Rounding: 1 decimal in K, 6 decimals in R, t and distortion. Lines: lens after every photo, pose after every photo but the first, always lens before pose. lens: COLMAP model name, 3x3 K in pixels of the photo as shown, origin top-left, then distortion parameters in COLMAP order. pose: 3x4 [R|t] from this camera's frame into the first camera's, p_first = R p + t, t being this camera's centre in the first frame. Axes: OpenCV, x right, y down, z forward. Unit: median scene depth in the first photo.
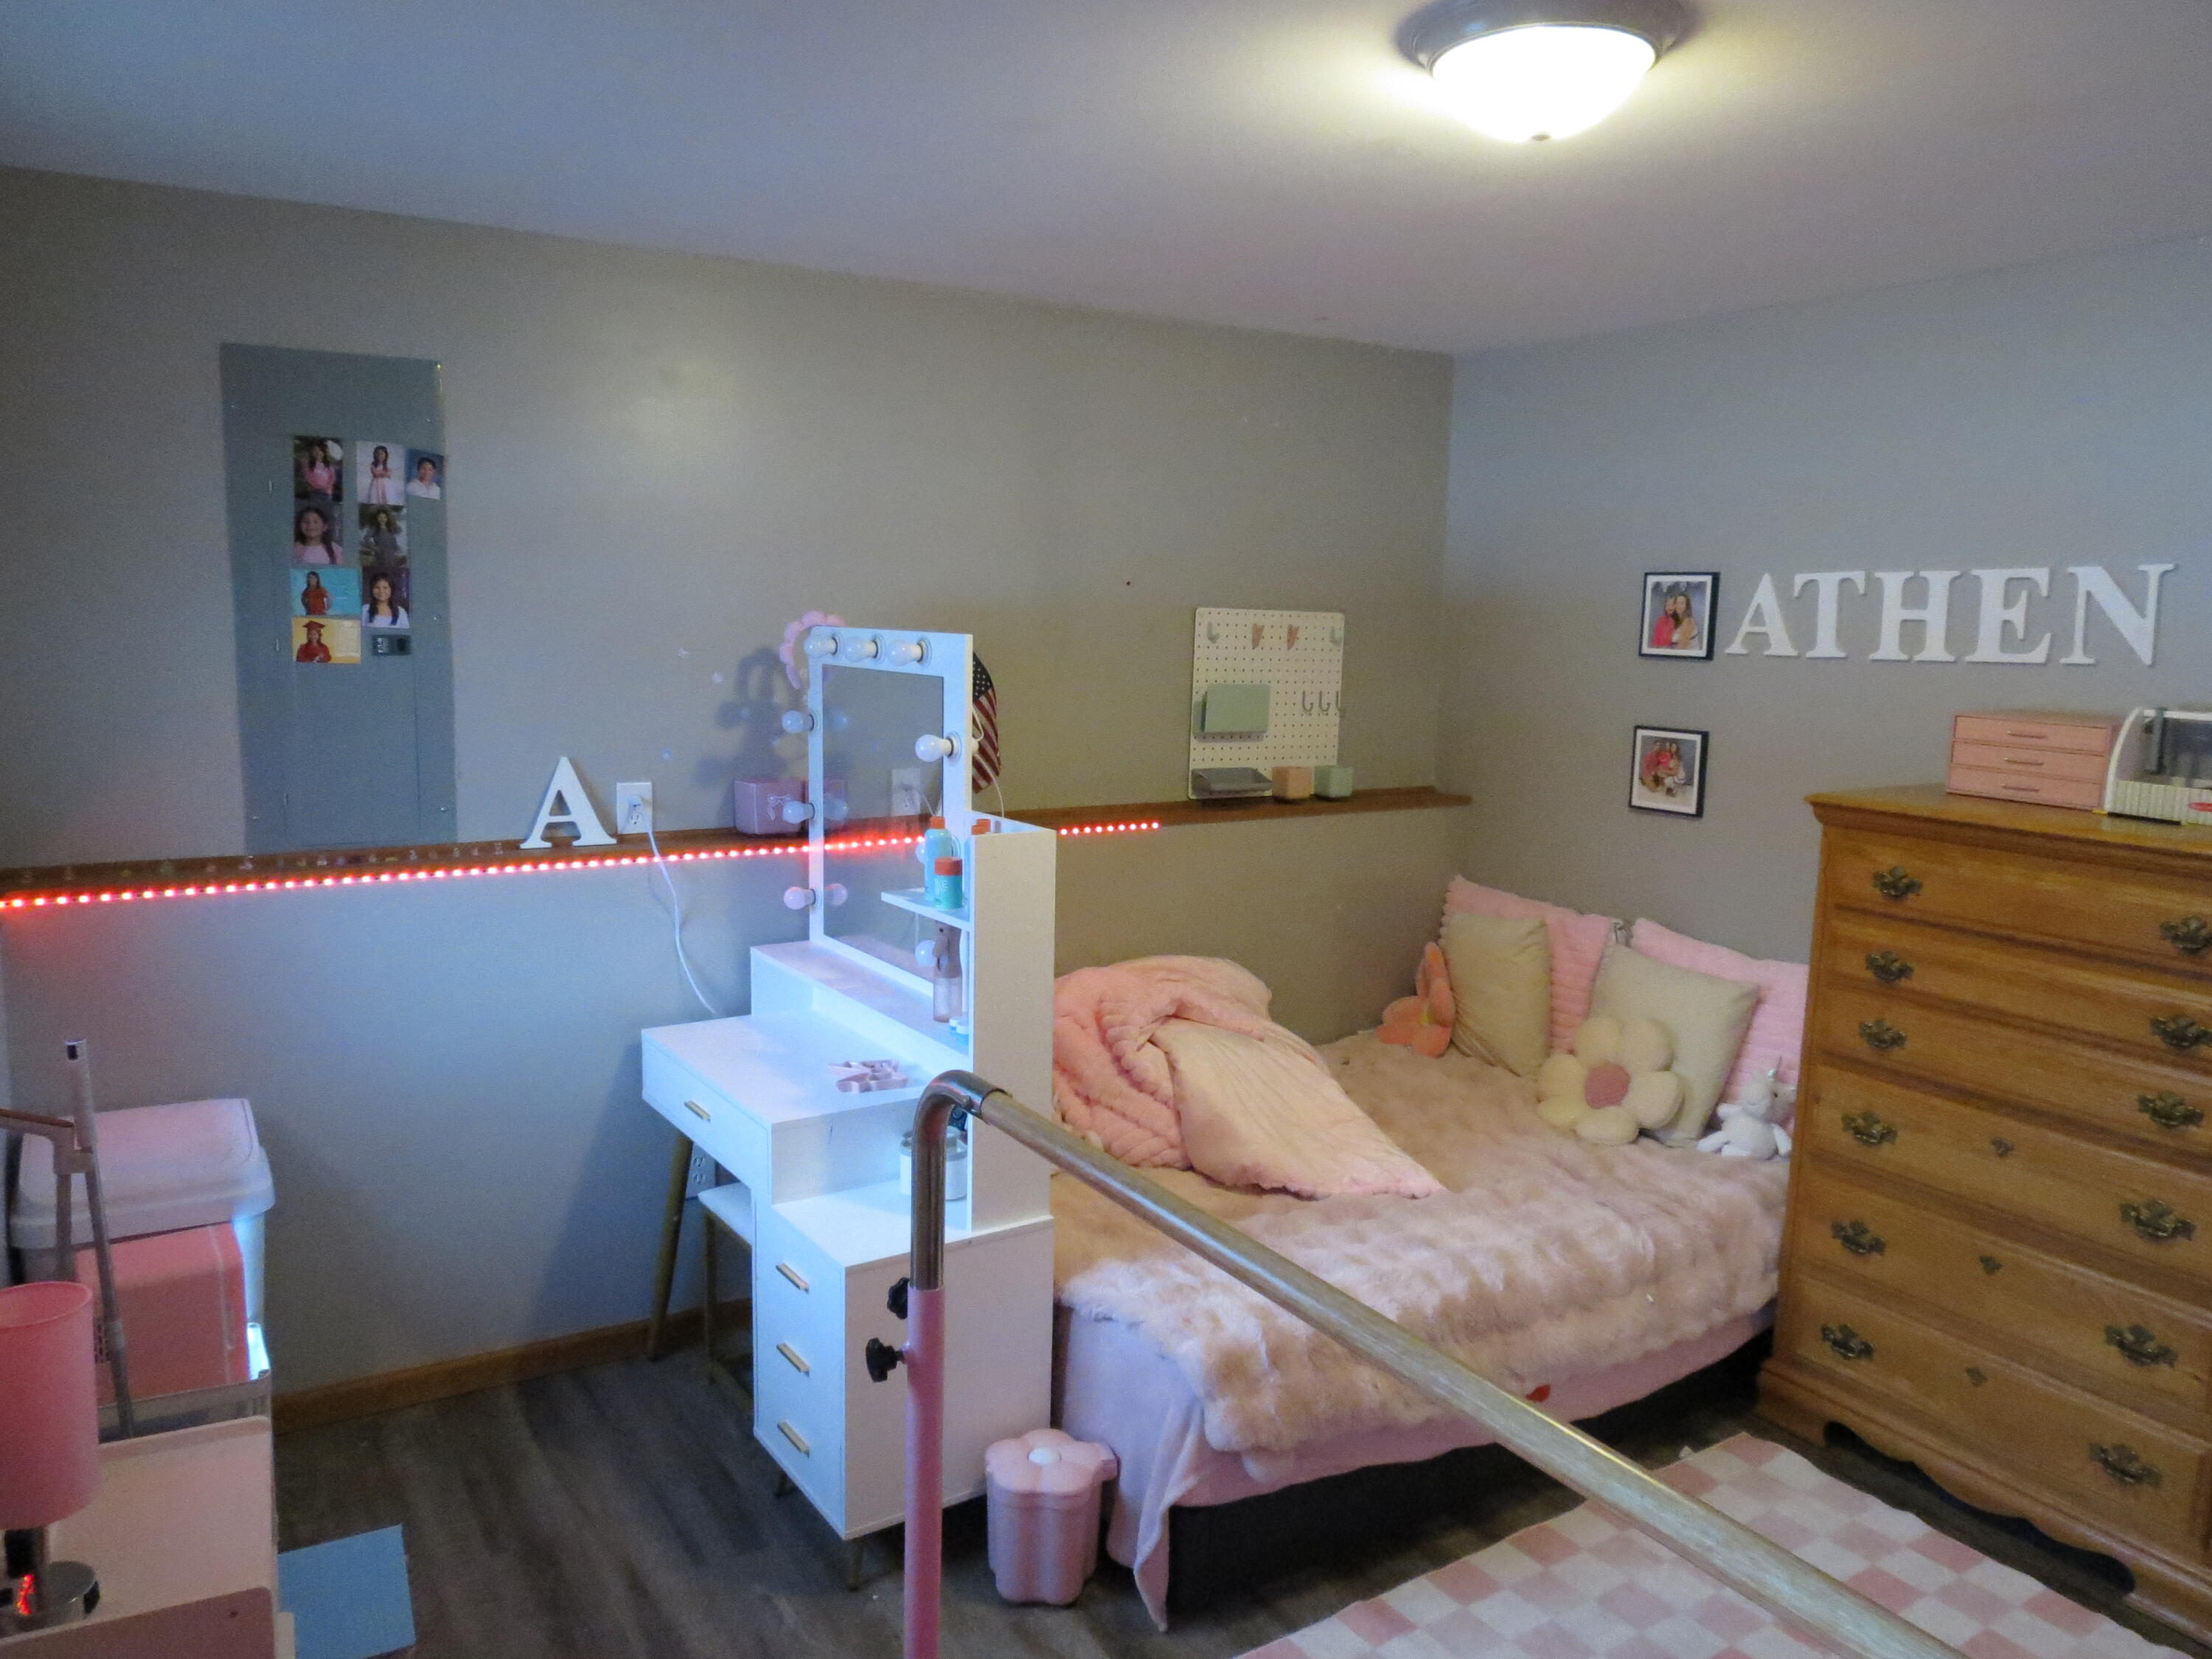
lens RADIAL K [[1570.5, 0, 1104.4], [0, 1570.5, 813.8], [0, 0, 1]] dist [-0.036365, 0.019774]
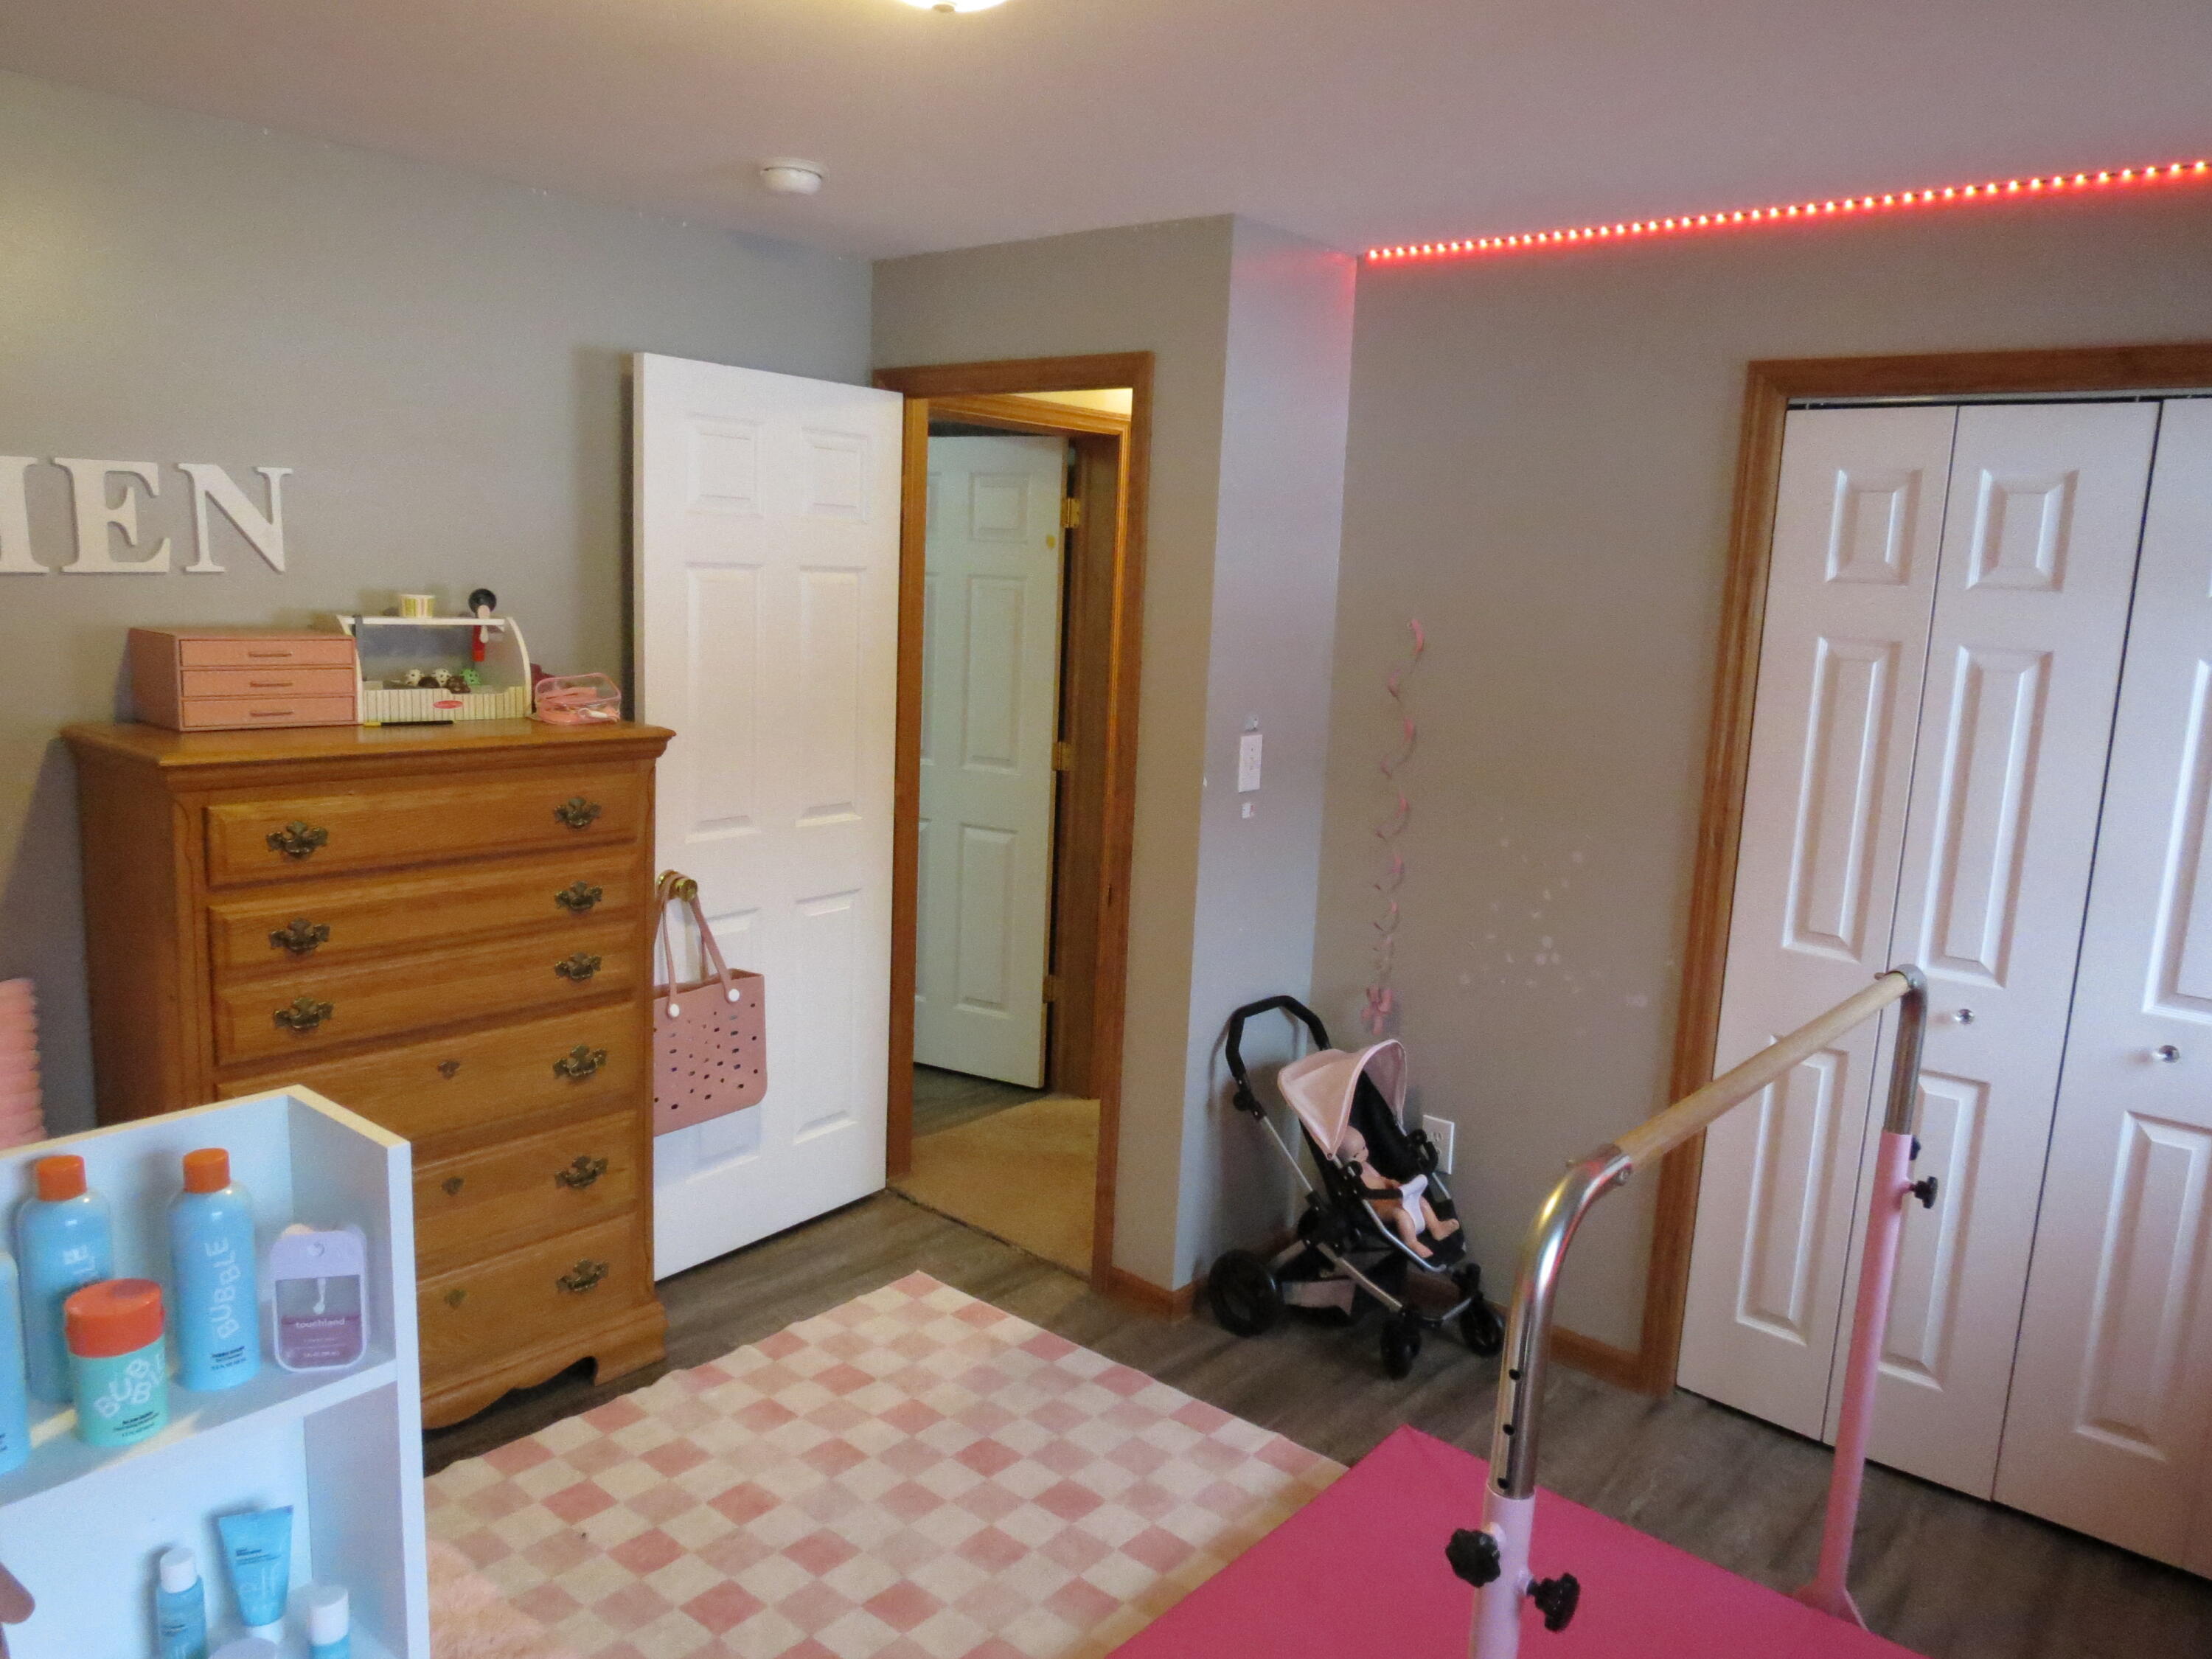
lens RADIAL K [[1570.5, 0, 1103.7], [0, 1570.5, 847.3], [0, 0, 1]] dist [-0.036365, 0.019774]
pose [[-0.294918, -0.199246, 0.934518, -0.424116], [0.082917, 0.968992, 0.232764, -0.113132], [-0.951918, 0.146134, -0.269252, 0.801016]]
